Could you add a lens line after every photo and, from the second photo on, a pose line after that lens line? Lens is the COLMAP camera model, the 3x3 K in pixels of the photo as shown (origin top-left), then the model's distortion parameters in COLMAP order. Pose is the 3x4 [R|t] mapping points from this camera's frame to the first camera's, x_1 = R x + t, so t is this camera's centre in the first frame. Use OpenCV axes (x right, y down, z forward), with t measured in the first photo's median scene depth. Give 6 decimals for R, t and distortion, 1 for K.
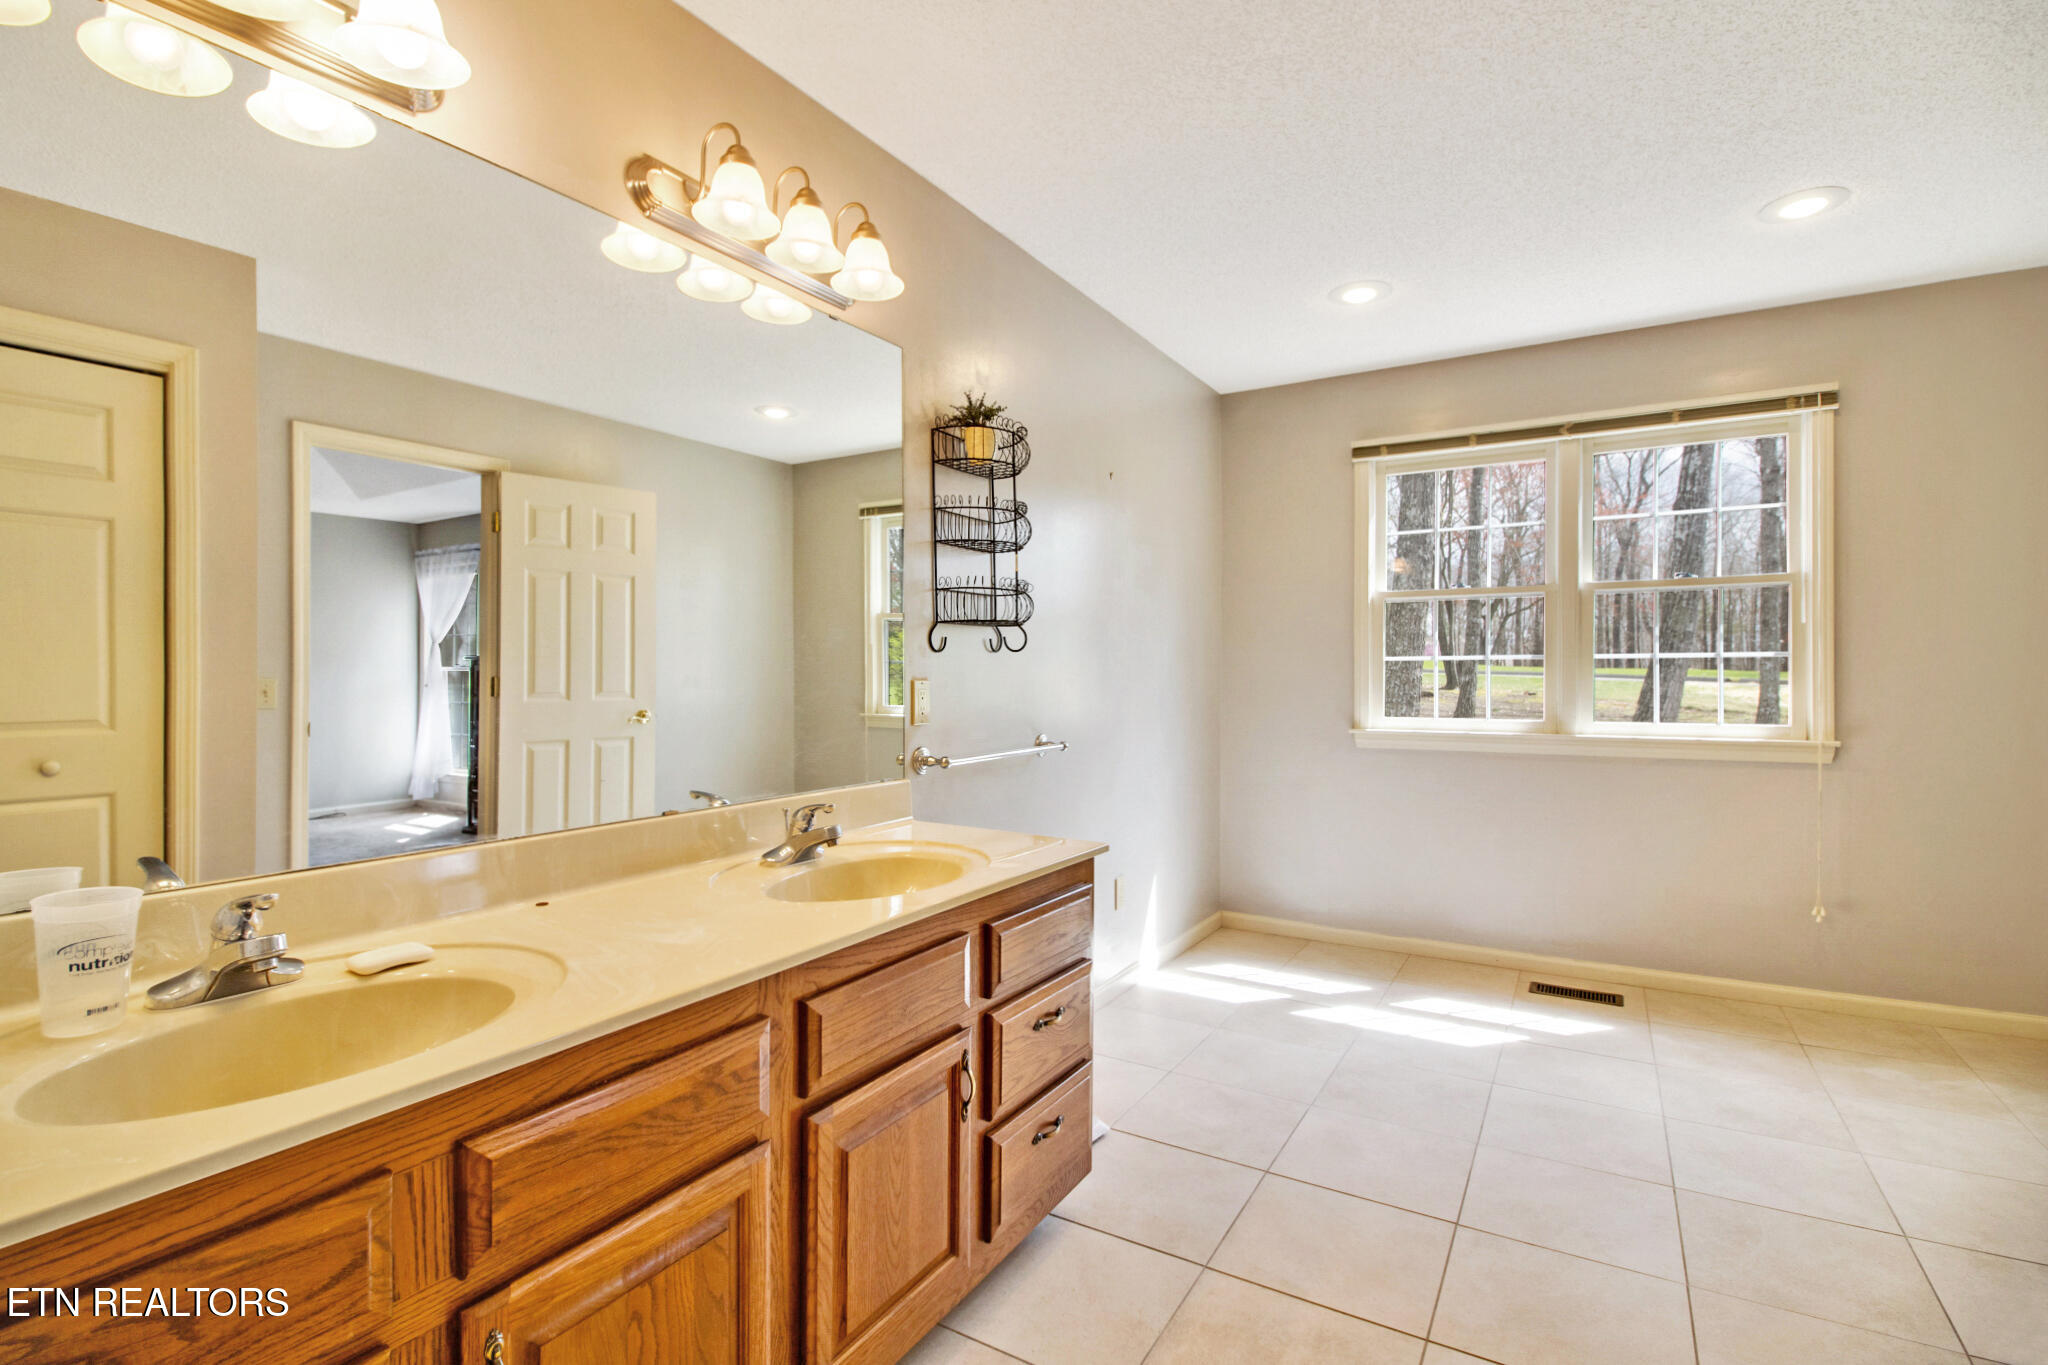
lens RADIAL K [[942.6, 0, 1007.7], [0, 942.6, 679.8], [0, 0, 1]] dist [-0.002224, -0.014275]
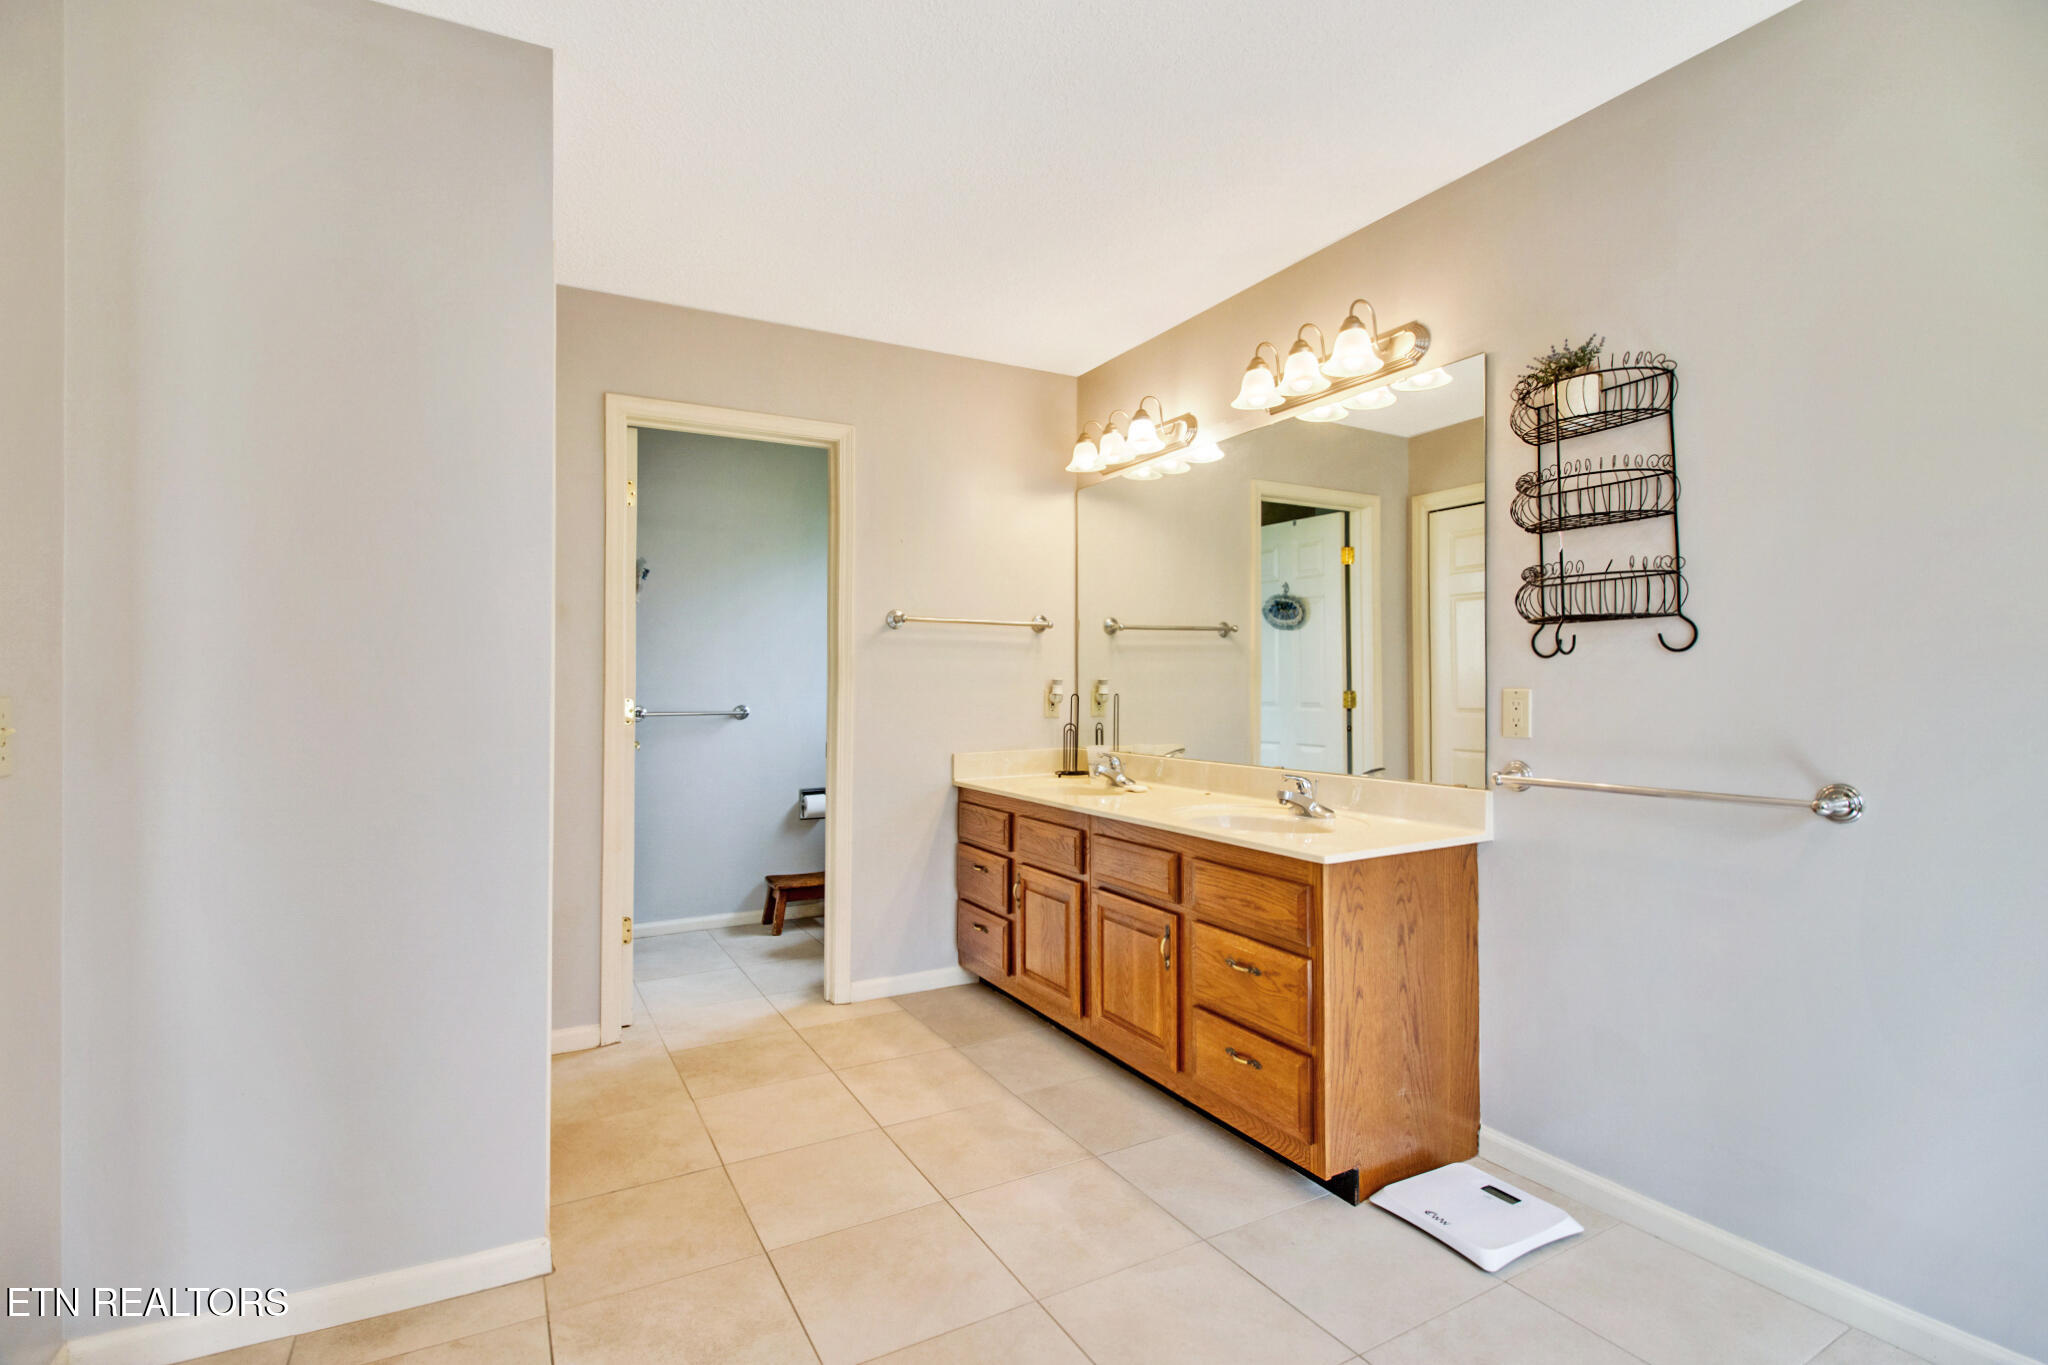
lens RADIAL K [[942.6, 0, 1007.7], [0, 942.6, 679.8], [0, 0, 1]] dist [-0.002224, -0.014275]
pose [[-0.492649, -0.006281, -0.870205, 0.927377], [-0.001945, 0.999979, -0.006117, -0.002314], [0.870226, -0.001321, -0.492651, 0.986262]]
